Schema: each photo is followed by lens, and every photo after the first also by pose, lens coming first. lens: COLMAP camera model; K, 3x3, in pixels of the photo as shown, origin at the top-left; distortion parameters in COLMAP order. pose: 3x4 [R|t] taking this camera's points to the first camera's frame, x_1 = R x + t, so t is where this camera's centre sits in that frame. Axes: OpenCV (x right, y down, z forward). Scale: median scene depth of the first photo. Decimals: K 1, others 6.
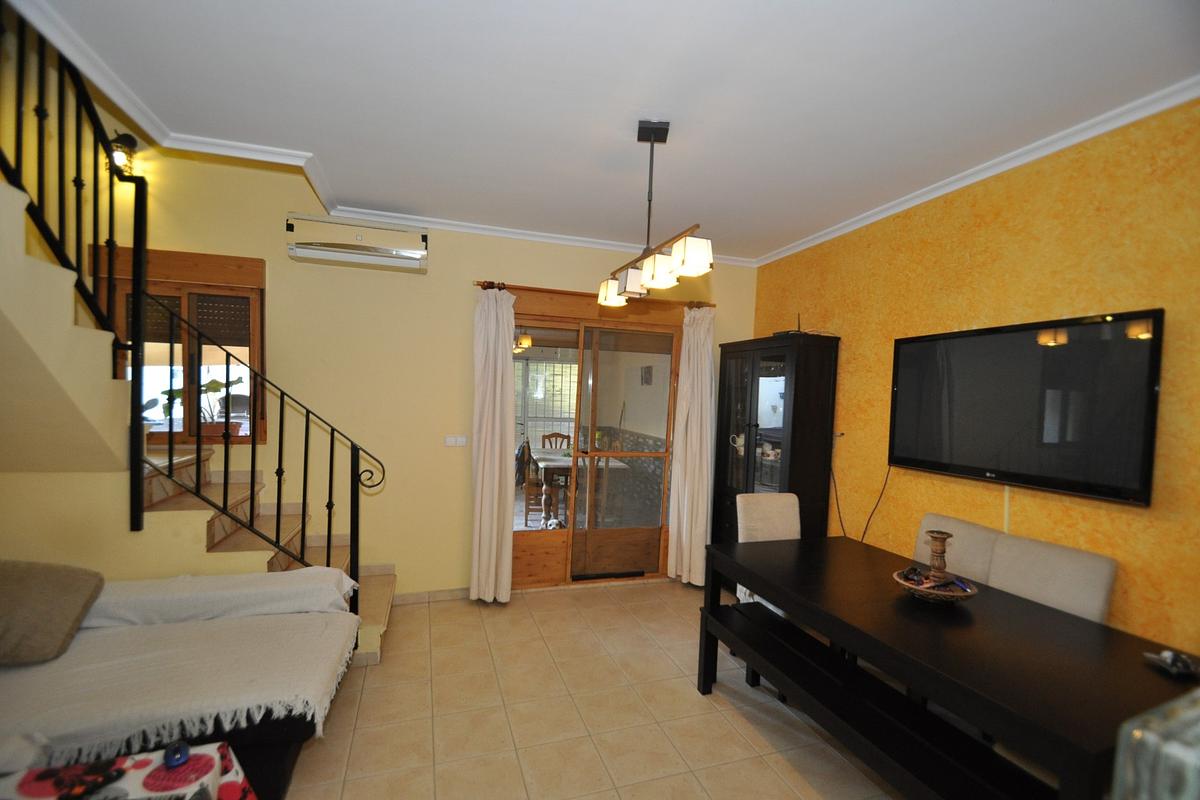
lens RADIAL K [[514.1, 0, 602.0], [0, 514.1, 398.4], [0, 0, 1]] dist [-0.002883, -0.000346]
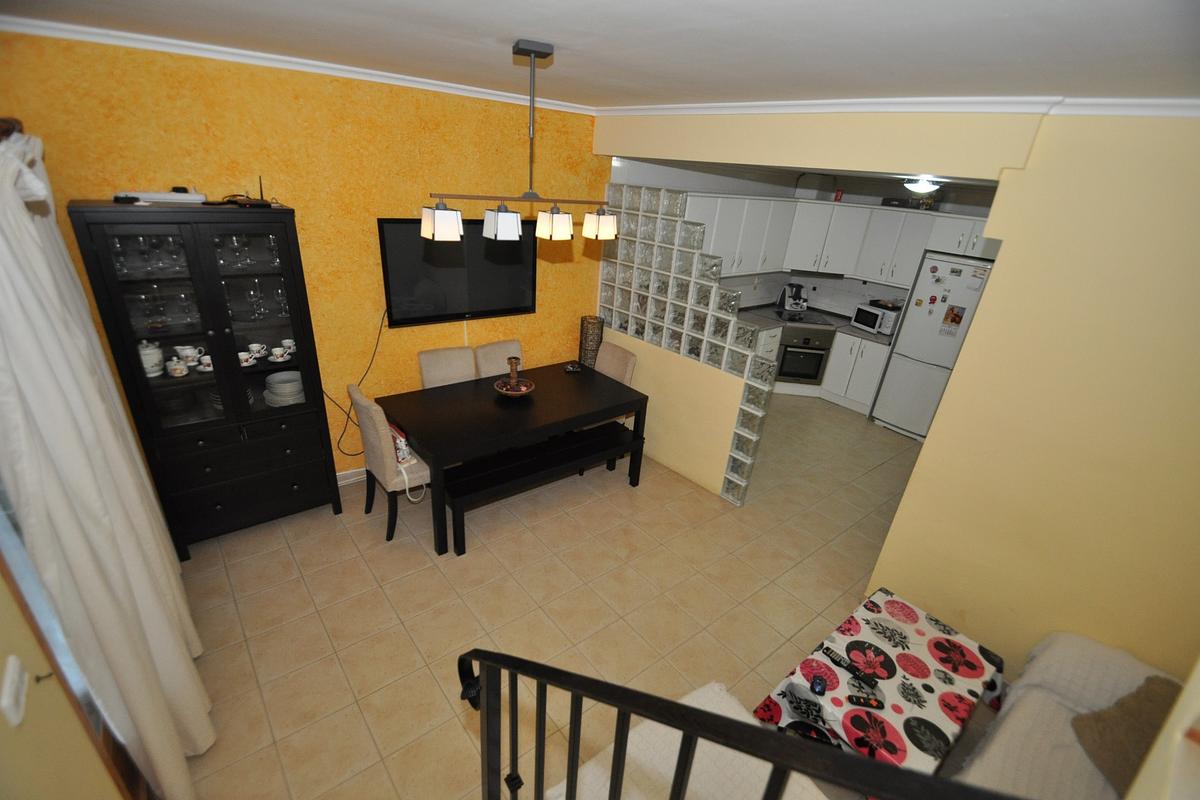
lens RADIAL K [[514.1, 0, 602.7], [0, 514.1, 397.9], [0, 0, 1]] dist [-0.002883, -0.000346]
pose [[-0.307588, -0.423398, 0.852129, -0.703050], [-0.072646, 0.903381, 0.422641, -0.270429], [-0.948742, 0.068095, -0.308627, 0.907281]]
